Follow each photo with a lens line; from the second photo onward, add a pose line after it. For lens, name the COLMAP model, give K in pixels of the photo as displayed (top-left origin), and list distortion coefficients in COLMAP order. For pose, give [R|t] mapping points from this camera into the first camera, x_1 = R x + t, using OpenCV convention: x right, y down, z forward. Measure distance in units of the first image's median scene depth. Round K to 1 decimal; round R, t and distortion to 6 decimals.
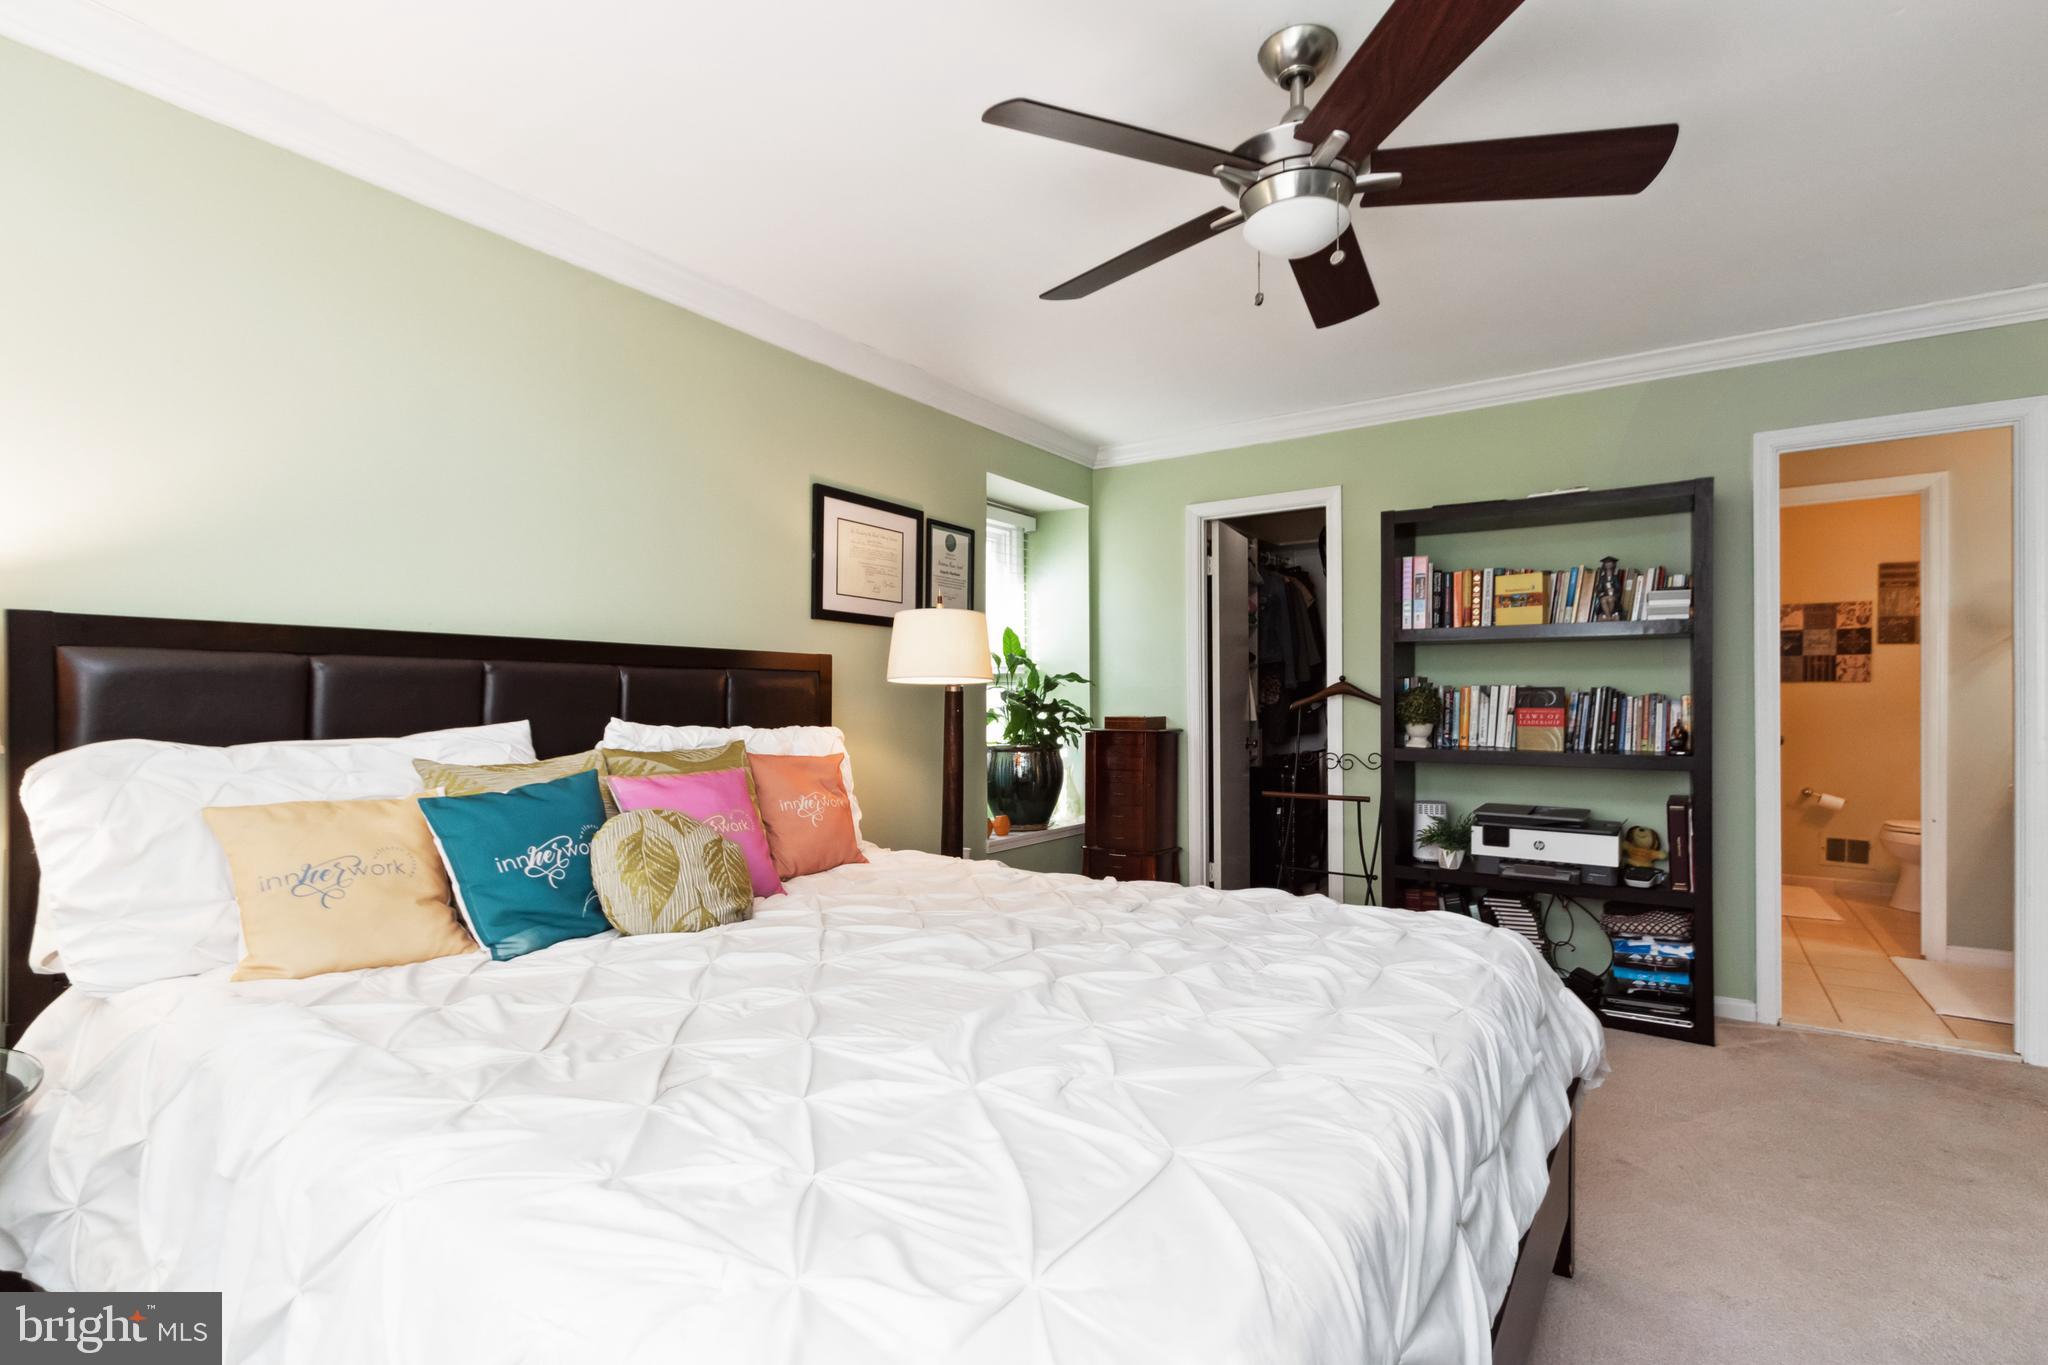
lens RADIAL K [[964.2, 0, 996.5], [0, 964.2, 693.9], [0, 0, 1]] dist [0.008919, -0.000079]
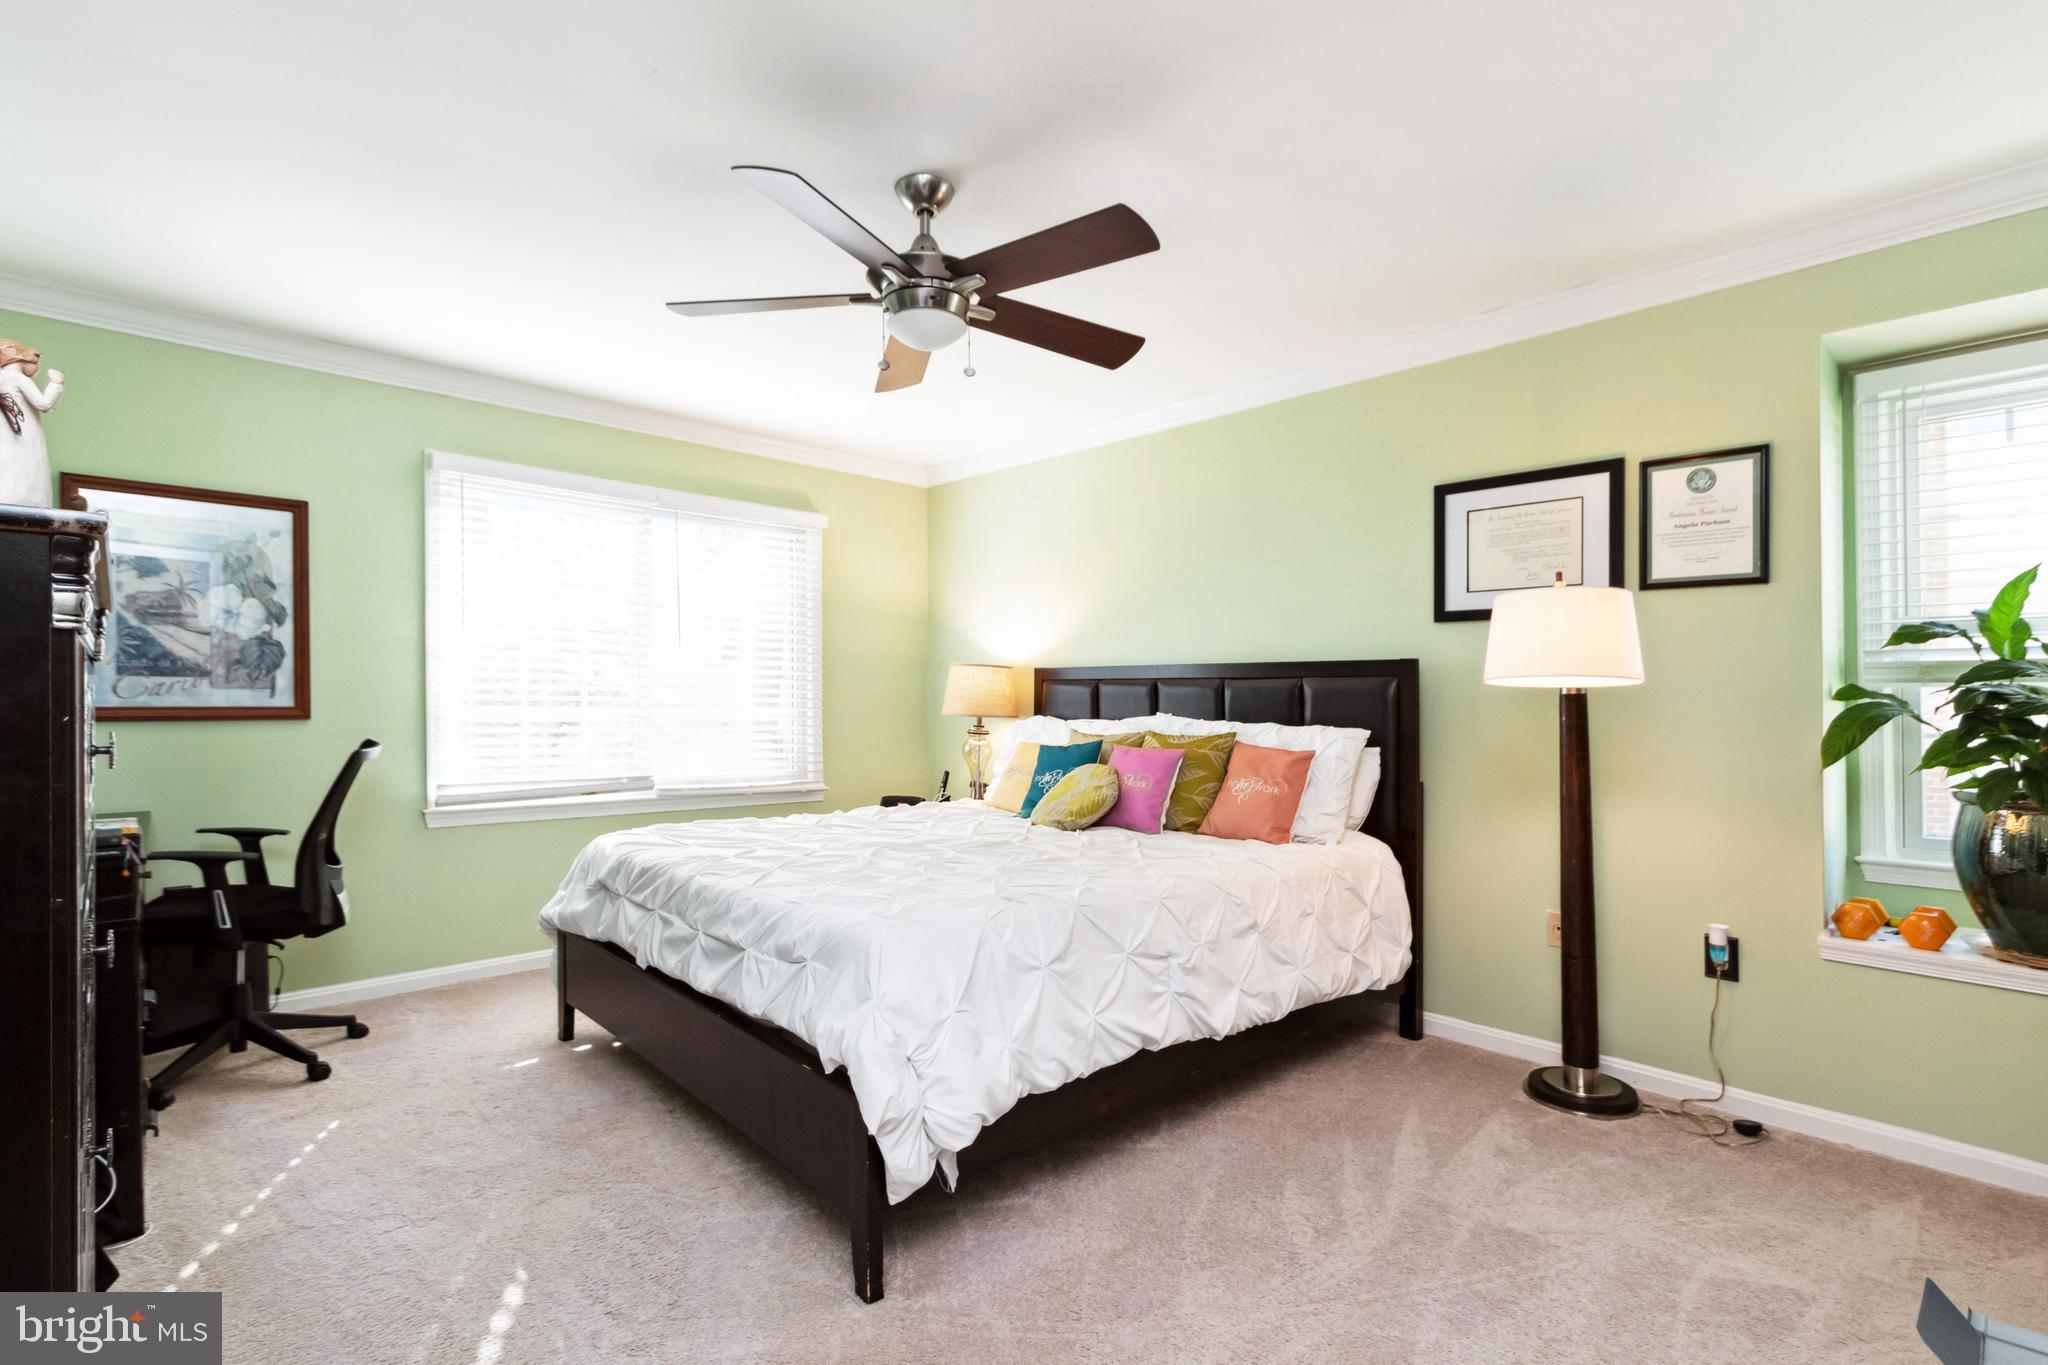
lens RADIAL K [[959.0, 0, 1032.3], [0, 959.0, 717.1], [0, 0, 1]] dist [0.002055, -0.000401]
pose [[-0.175891, 0.007270, -0.984383, 0.859879], [-0.006135, 0.999945, 0.008481, 0.014218], [0.984390, 0.007531, -0.175837, 0.764455]]
